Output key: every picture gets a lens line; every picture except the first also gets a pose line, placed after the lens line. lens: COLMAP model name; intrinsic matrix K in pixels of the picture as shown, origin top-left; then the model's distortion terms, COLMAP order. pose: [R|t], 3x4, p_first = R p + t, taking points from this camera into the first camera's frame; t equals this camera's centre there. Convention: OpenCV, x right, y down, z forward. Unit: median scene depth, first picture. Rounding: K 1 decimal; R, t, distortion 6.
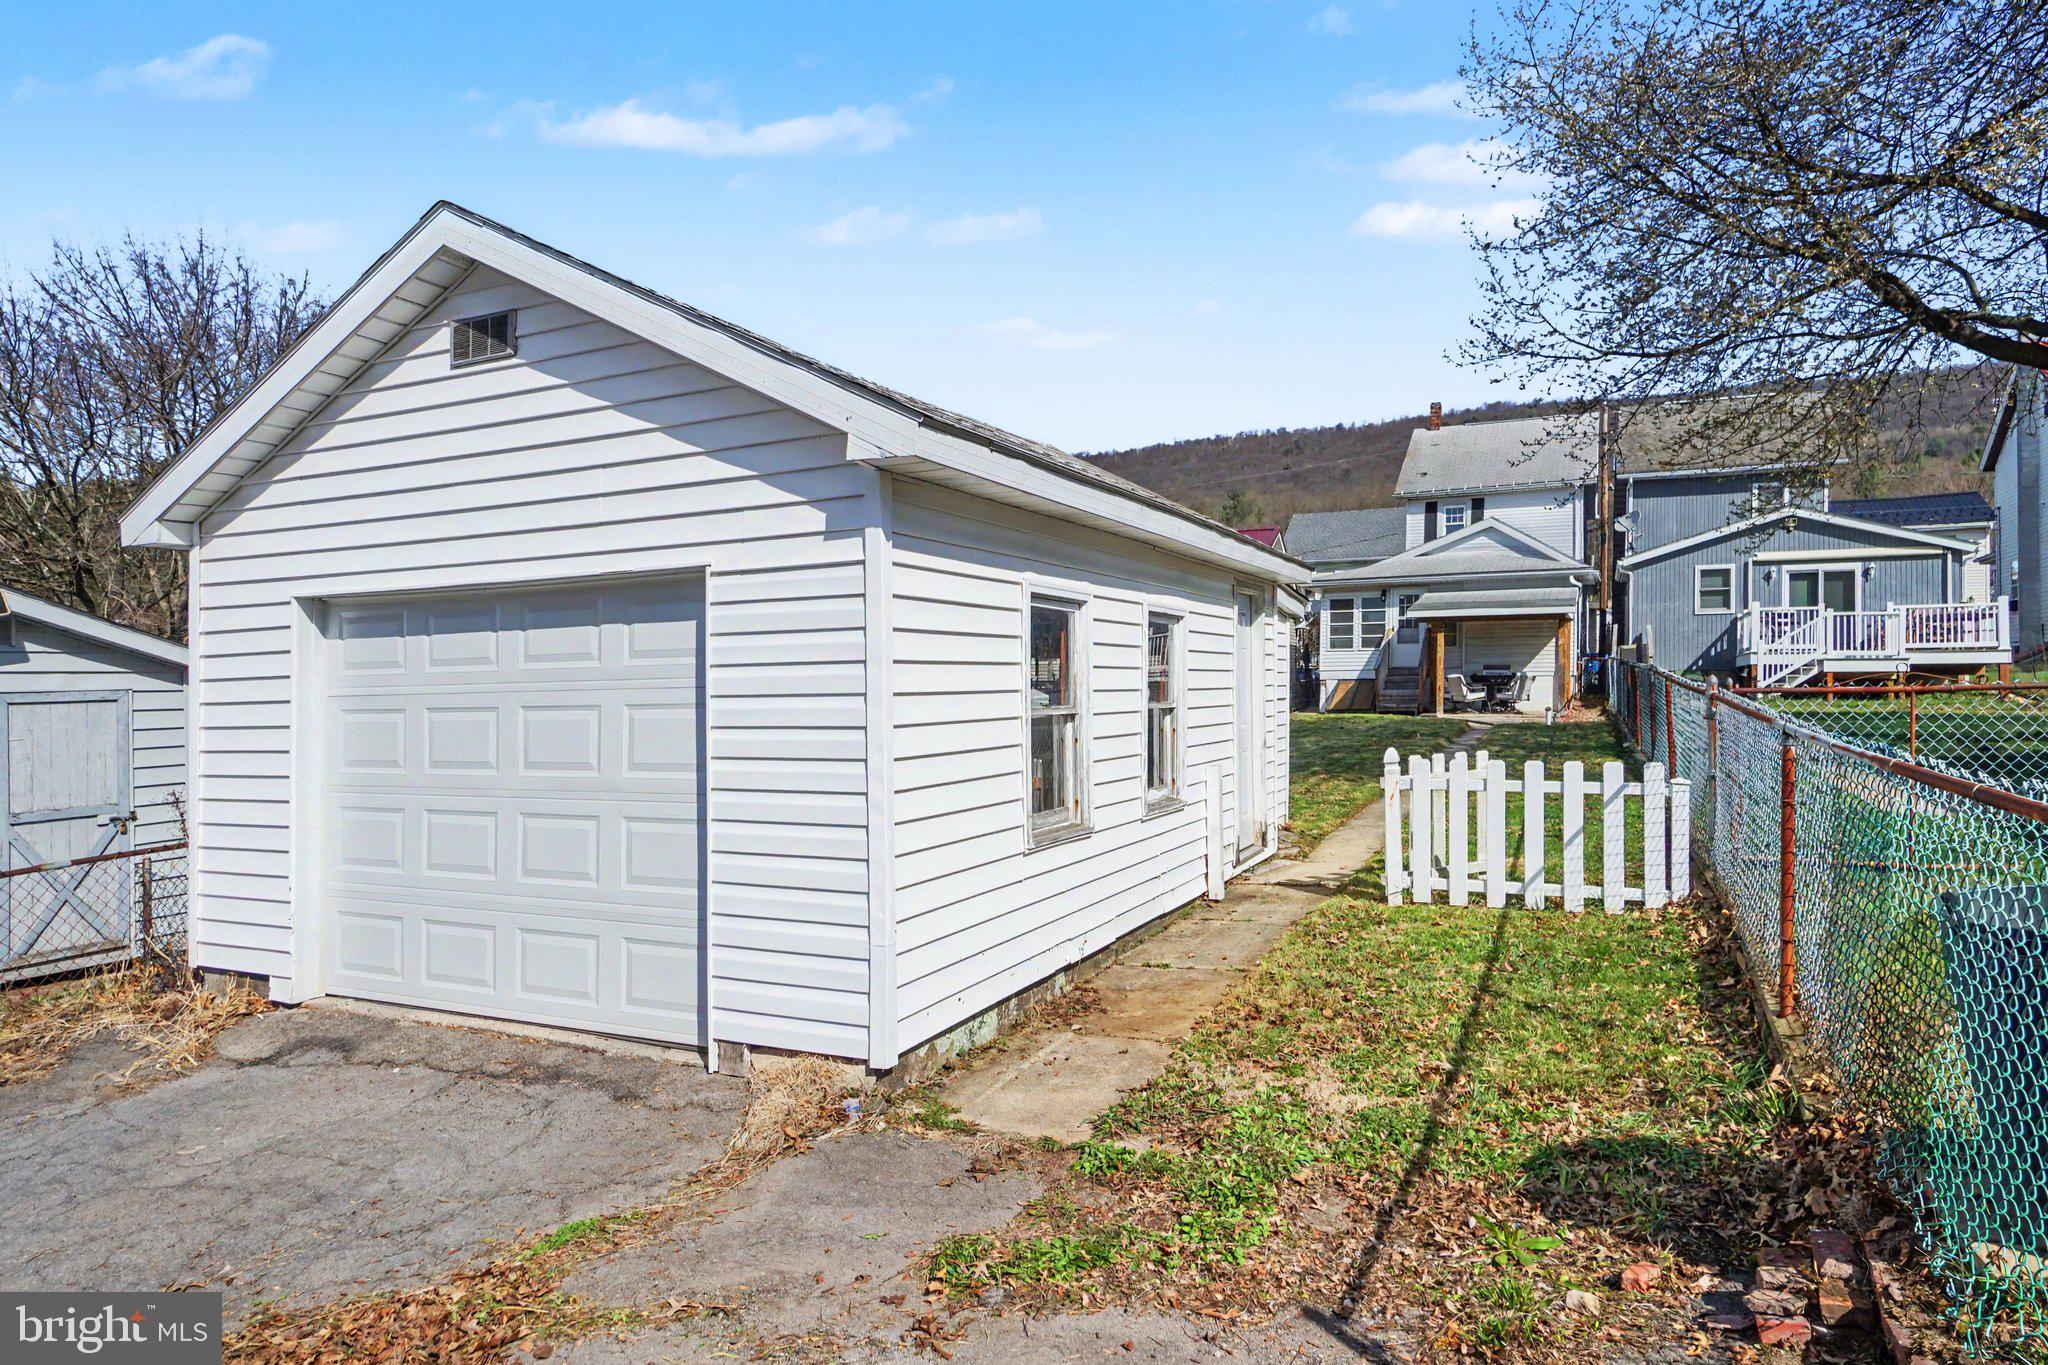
lens RADIAL K [[1226.2, 0, 984.0], [0, 1226.2, 785.8], [0, 0, 1]] dist [-0.007785, -0.000934]
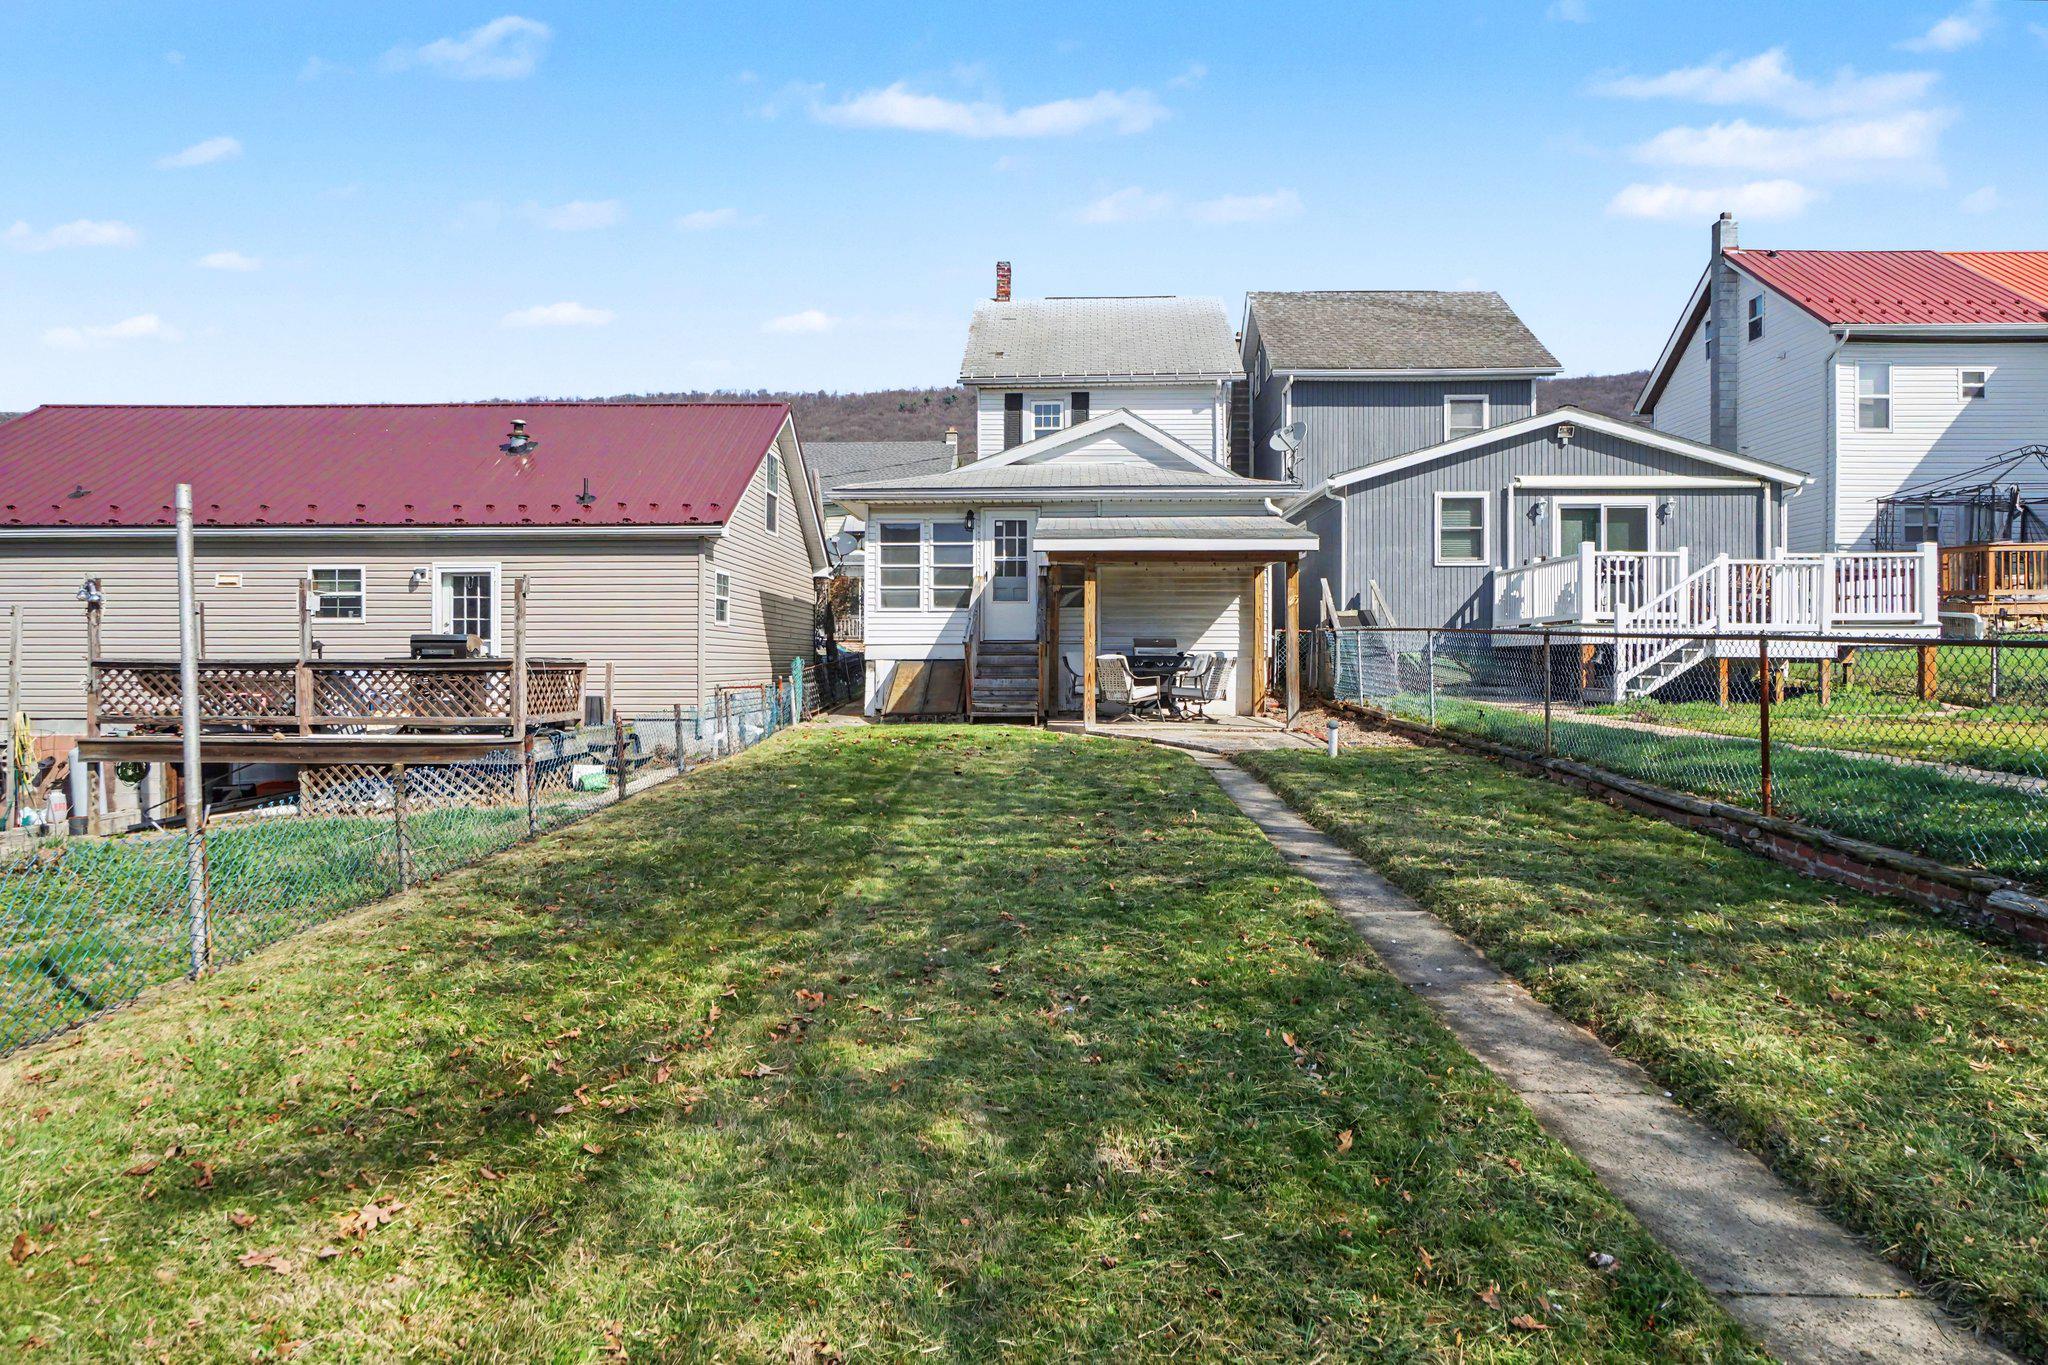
lens RADIAL K [[1025.0, 0, 1016.8], [0, 1025.0, 671.8], [0, 0, 1]] dist [0.004192, -0.000225]
pose [[0.883869, -0.000113, 0.467735, 0.463748], [0.030407, 0.997899, -0.057218, -0.214617], [-0.466745, 0.064796, 0.882015, 2.263747]]
